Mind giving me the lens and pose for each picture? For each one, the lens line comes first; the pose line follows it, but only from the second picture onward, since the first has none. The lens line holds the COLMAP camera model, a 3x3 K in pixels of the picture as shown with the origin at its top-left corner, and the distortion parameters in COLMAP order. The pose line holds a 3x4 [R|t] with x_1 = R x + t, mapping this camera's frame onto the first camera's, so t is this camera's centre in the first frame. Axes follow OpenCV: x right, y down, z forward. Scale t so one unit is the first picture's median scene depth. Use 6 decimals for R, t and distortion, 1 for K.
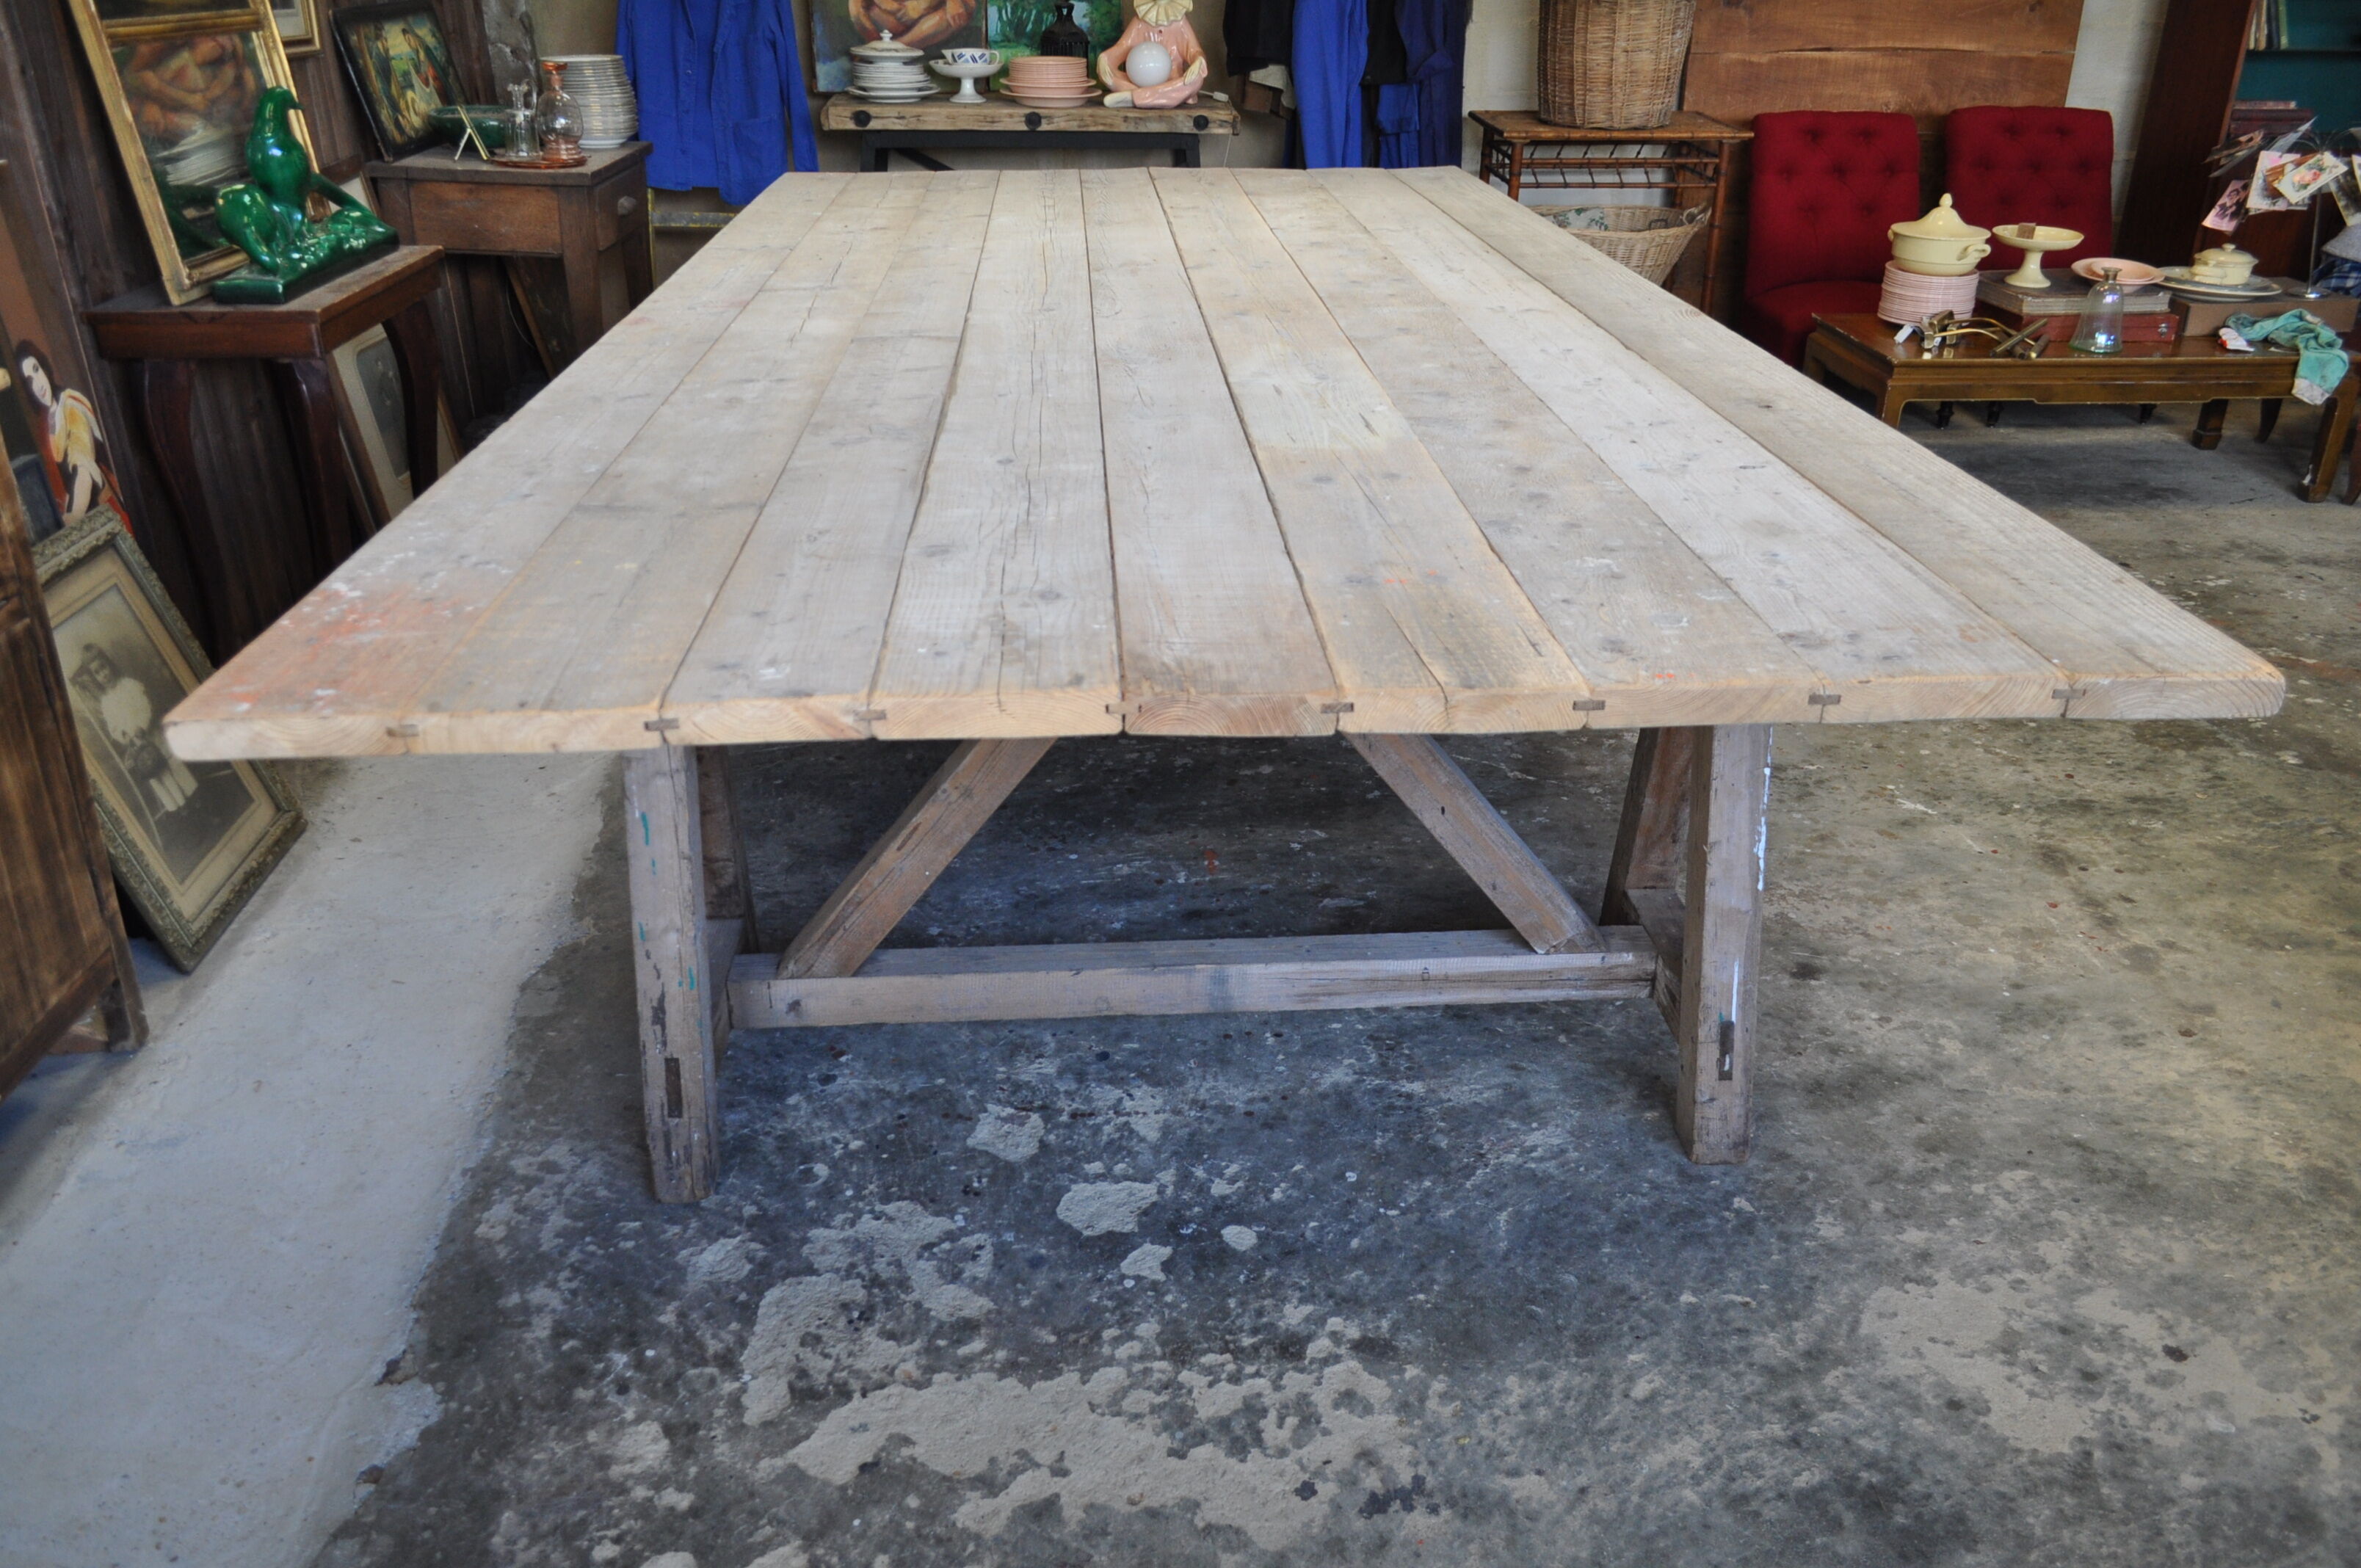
lens RADIAL K [[1819.1, 0, 1176.1], [0, 1819.1, 778.5], [0, 0, 1]] dist [-0.011618, 0.001245]
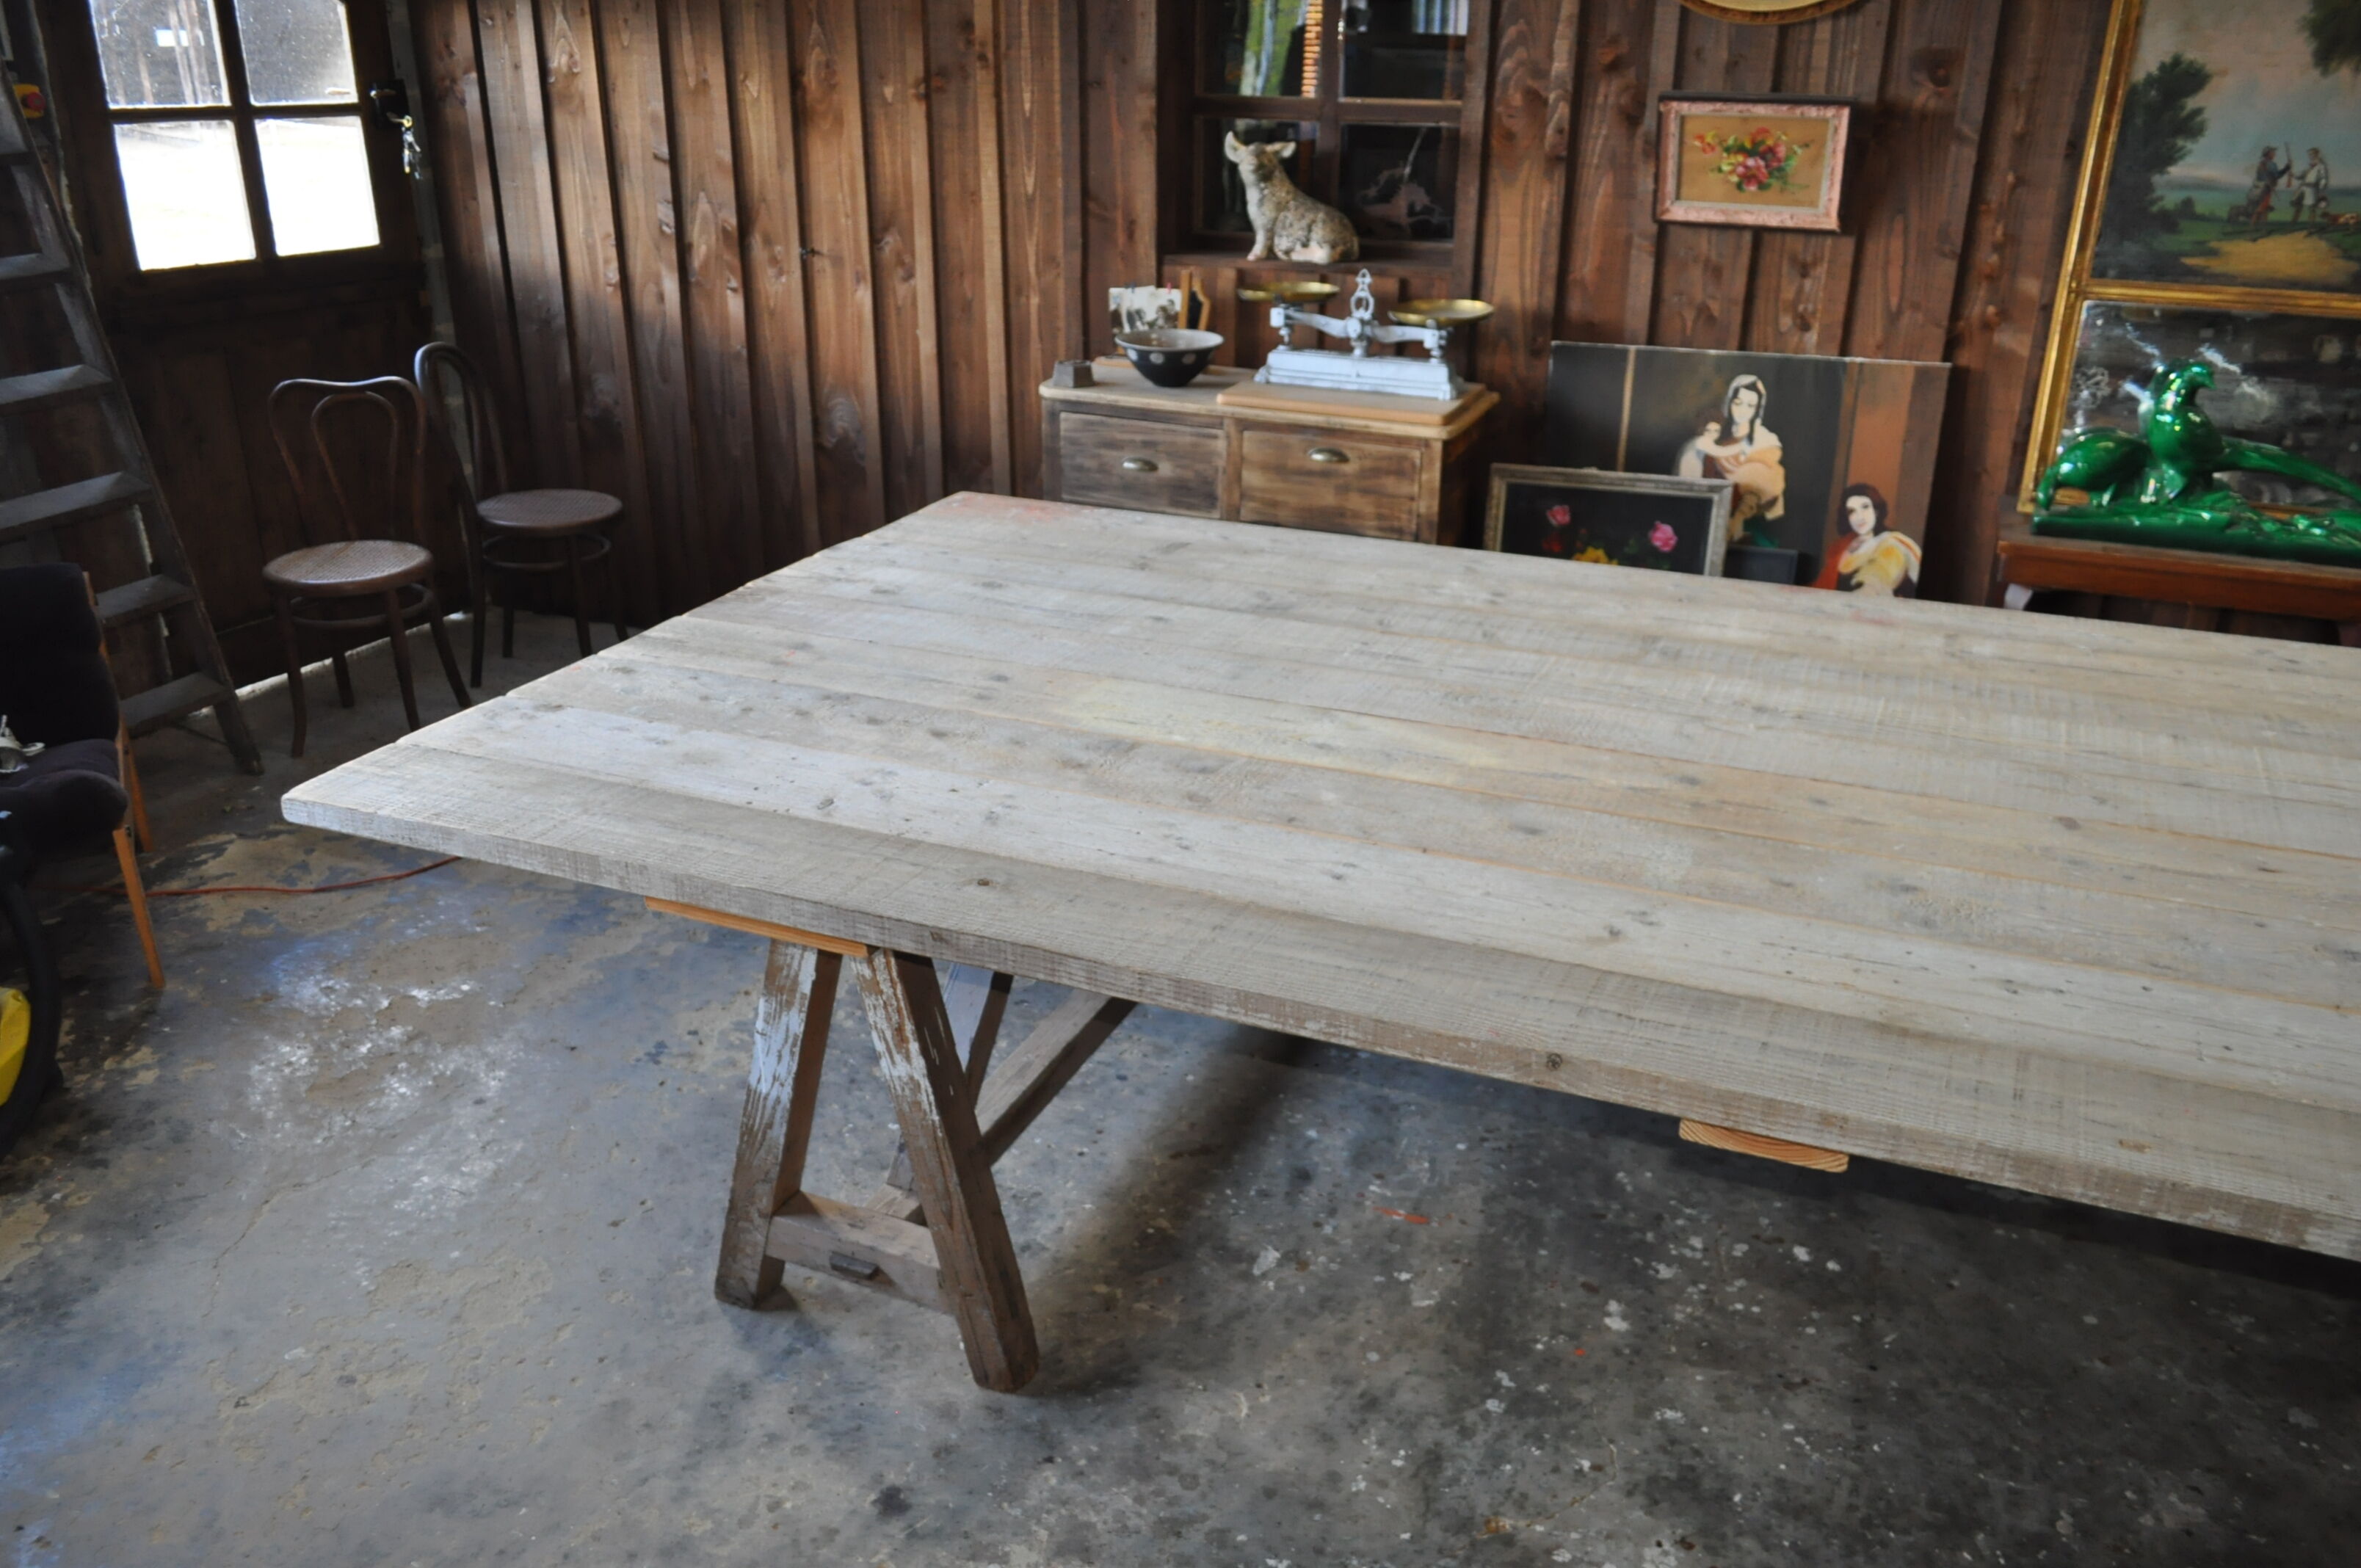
lens RADIAL K [[1819.1, 0, 1170.6], [0, 1819.1, 784.9], [0, 0, 1]] dist [-0.011618, 0.001245]
pose [[-0.439319, 0.346547, -0.828797, 0.825373], [-0.384164, 0.761505, 0.522043, -0.607476], [0.812045, 0.547737, -0.201413, 1.024214]]
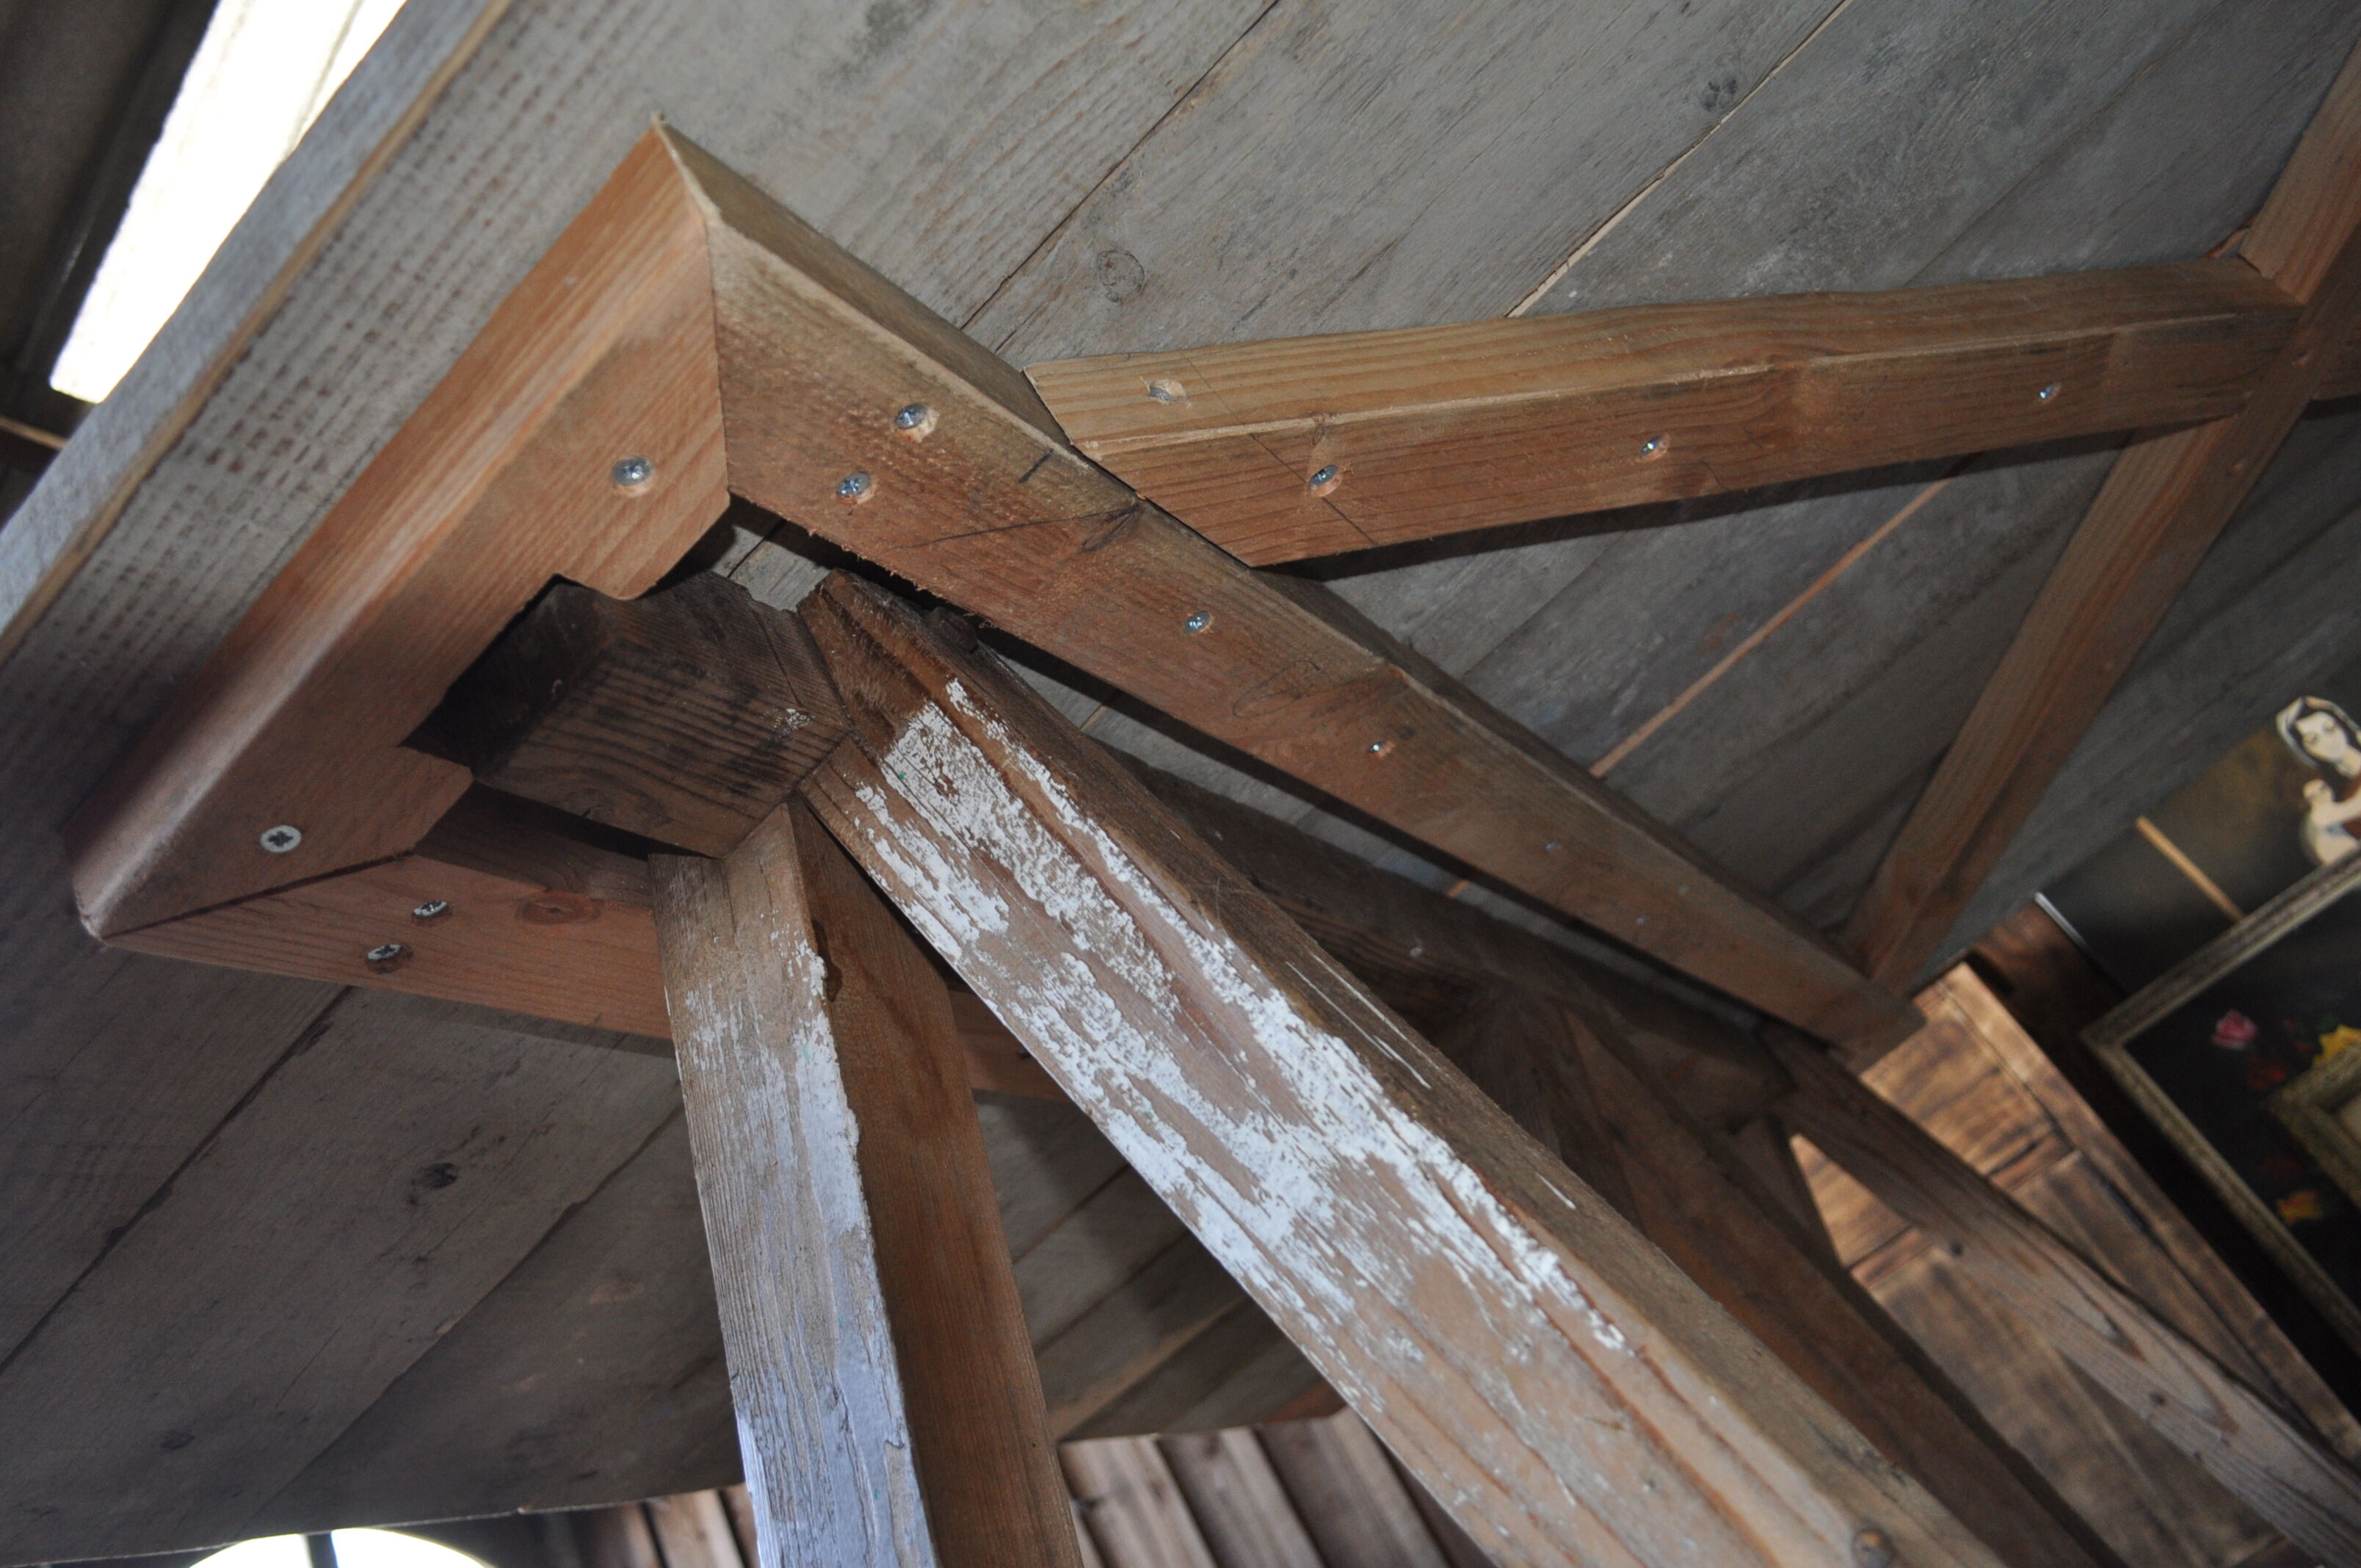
lens RADIAL K [[1819.1, 0, 1195.8], [0, 1819.1, 787.6], [0, 0, 1]] dist [-0.011618, 0.001245]
pose [[-0.560087, -0.194601, -0.805253, 0.399721], [0.132170, 0.938578, -0.318751, -0.015706], [0.817822, -0.284958, -0.499965, 0.923377]]
